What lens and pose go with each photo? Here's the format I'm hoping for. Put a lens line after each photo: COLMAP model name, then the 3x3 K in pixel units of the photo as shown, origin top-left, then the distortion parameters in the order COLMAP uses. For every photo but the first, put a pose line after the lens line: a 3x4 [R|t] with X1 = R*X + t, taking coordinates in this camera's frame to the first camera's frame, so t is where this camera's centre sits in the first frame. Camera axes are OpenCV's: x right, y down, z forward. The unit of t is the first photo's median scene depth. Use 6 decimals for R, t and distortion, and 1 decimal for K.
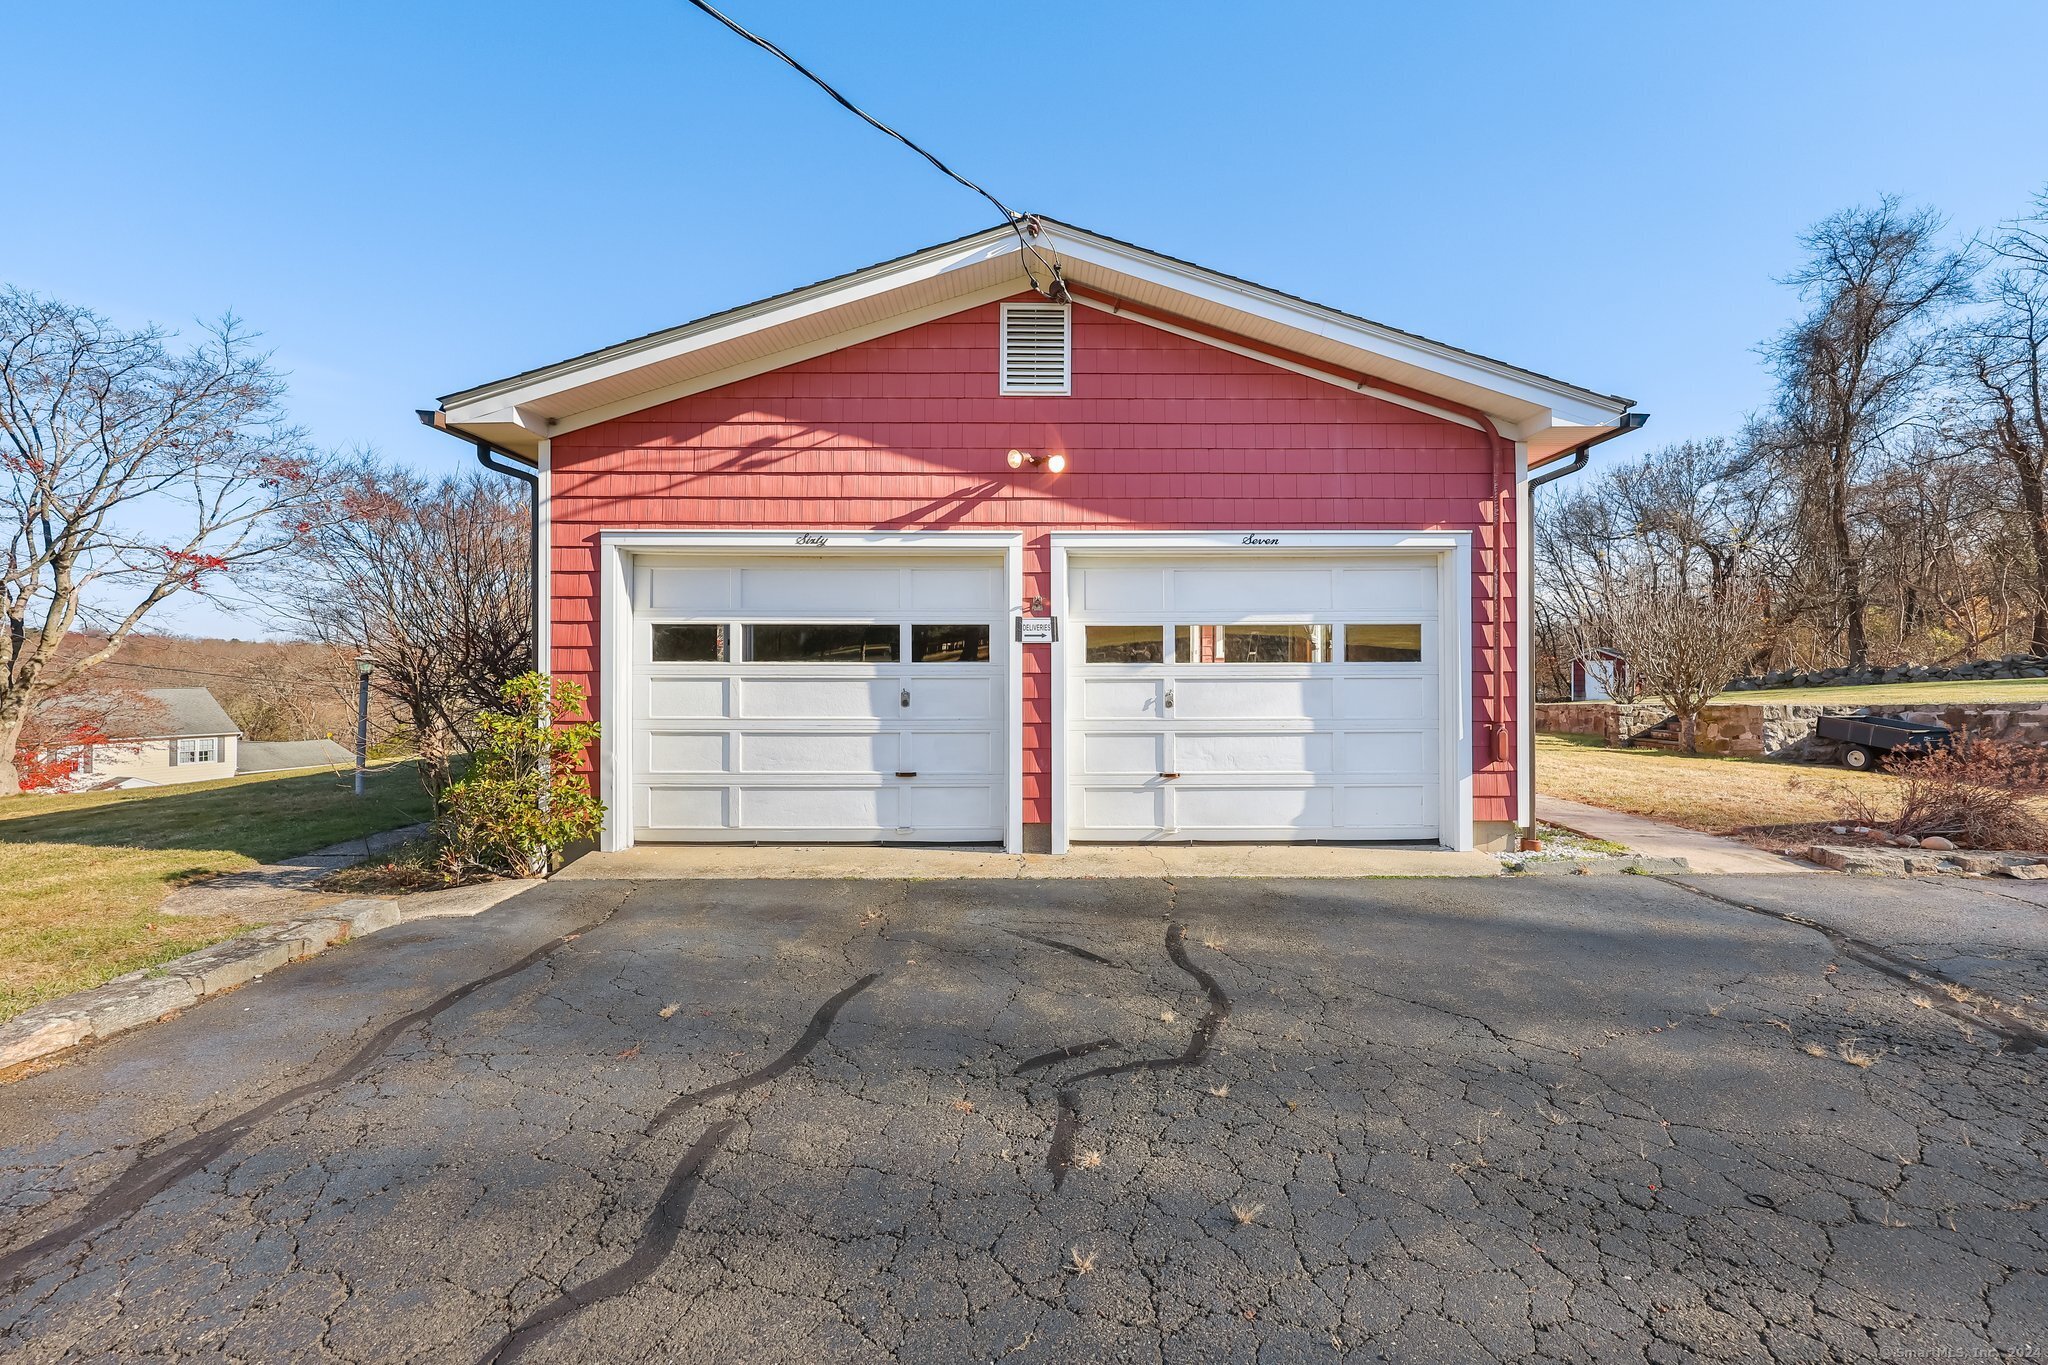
lens RADIAL K [[823.3, 0, 1024.0], [0, 823.3, 682.5], [0, 0, 1]] dist [0.000413, -0.000138]
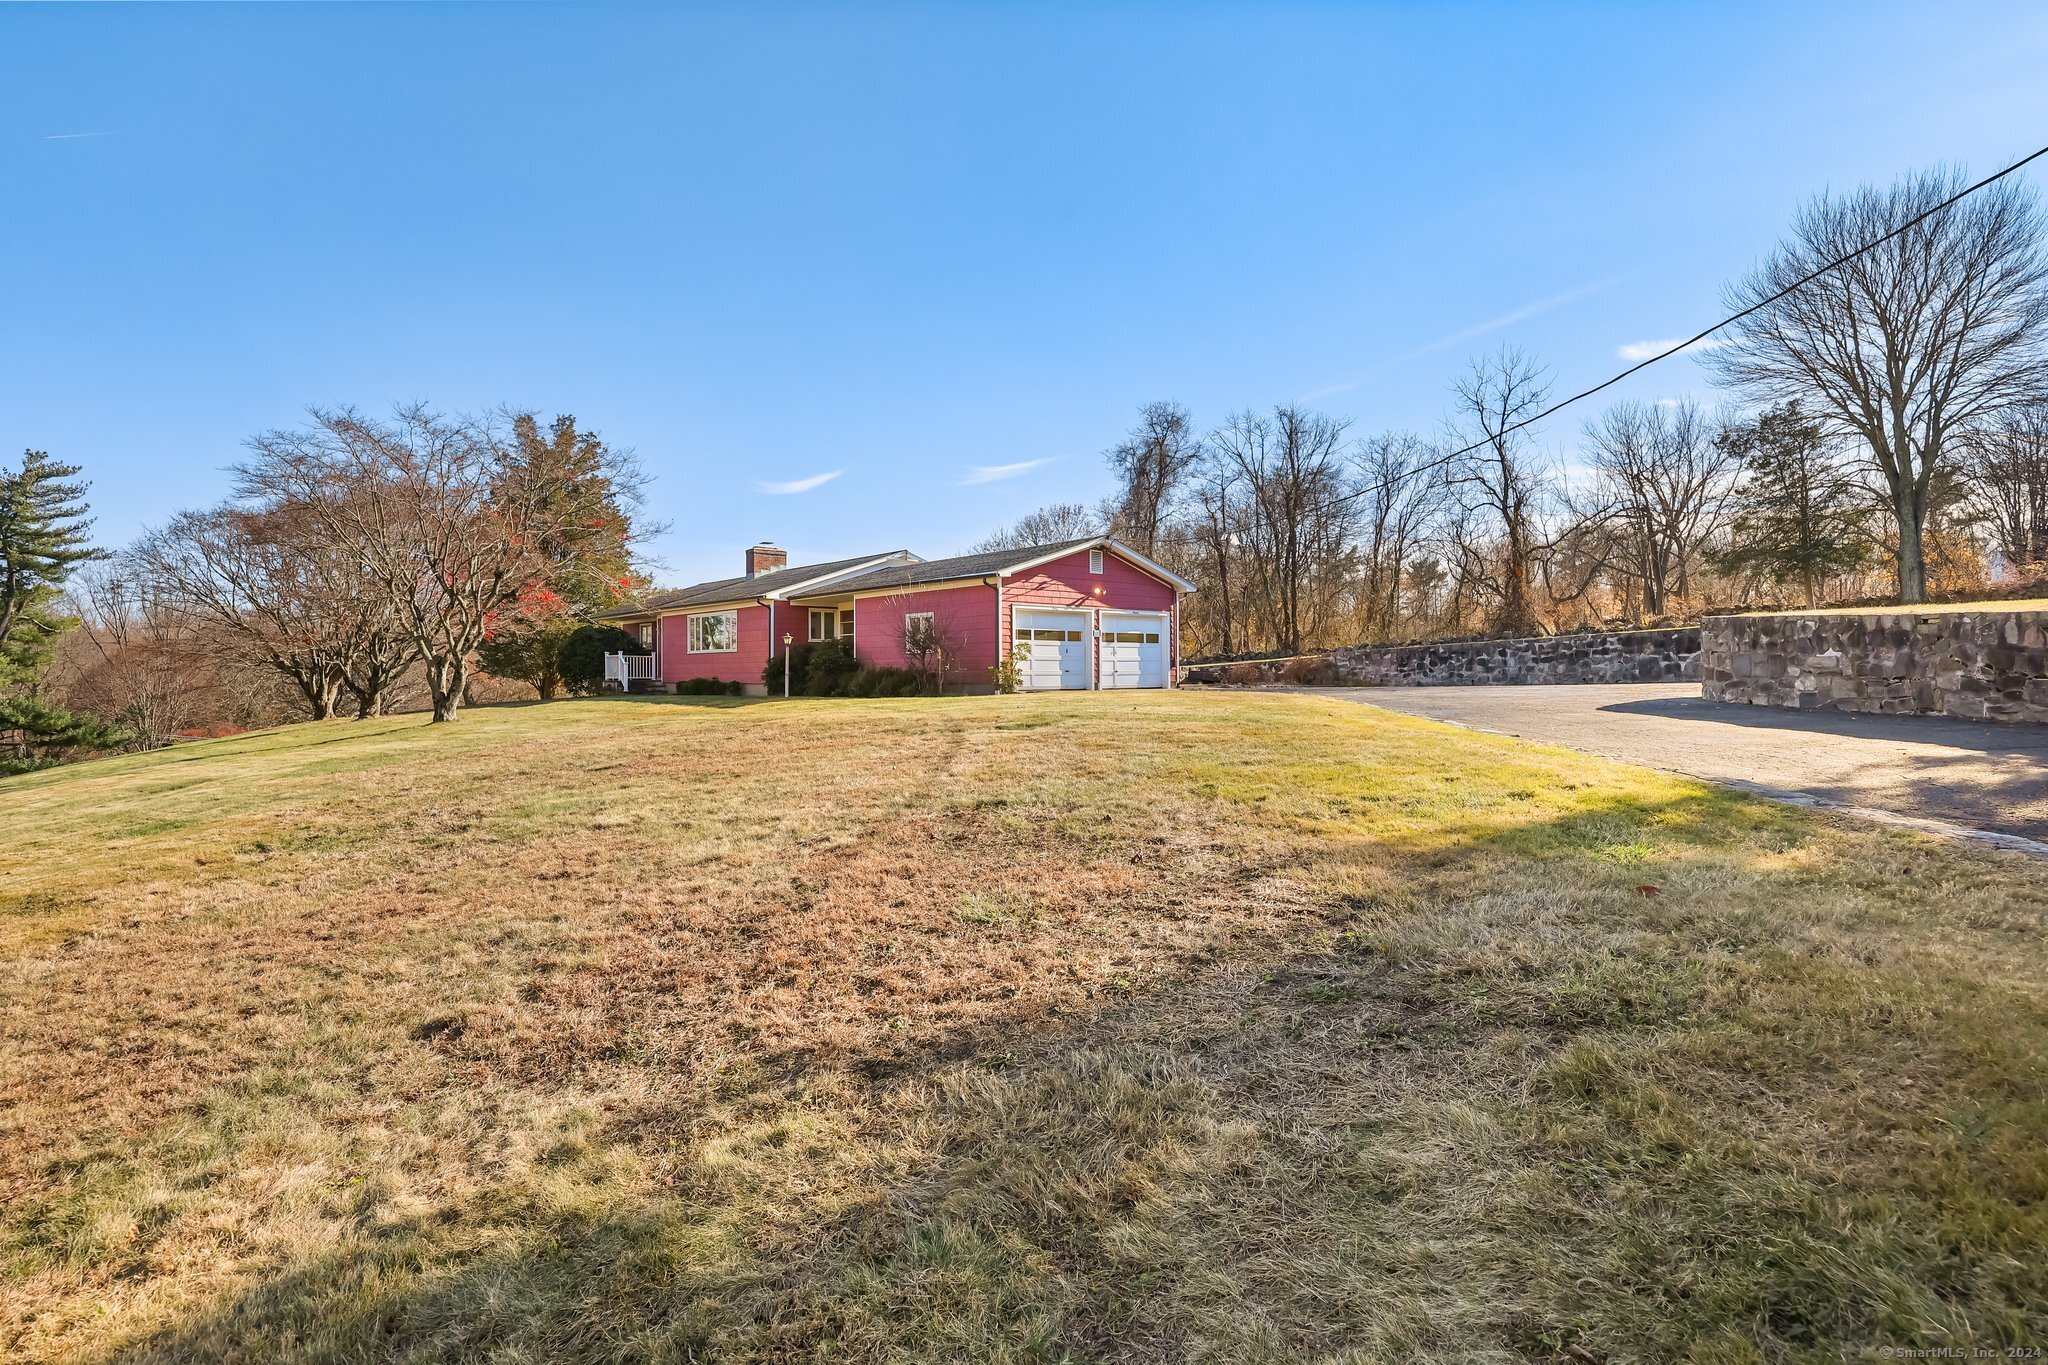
lens RADIAL K [[1069.1, 0, 1024.0], [0, 1069.1, 682.5], [0, 0, 1]] dist [0.000159, -0.000001]
pose [[0.748798, -0.010560, 0.662714, -3.569254], [0.012603, 0.999919, 0.001693, 0.153406], [-0.662678, 0.007085, 0.748871, -2.543169]]
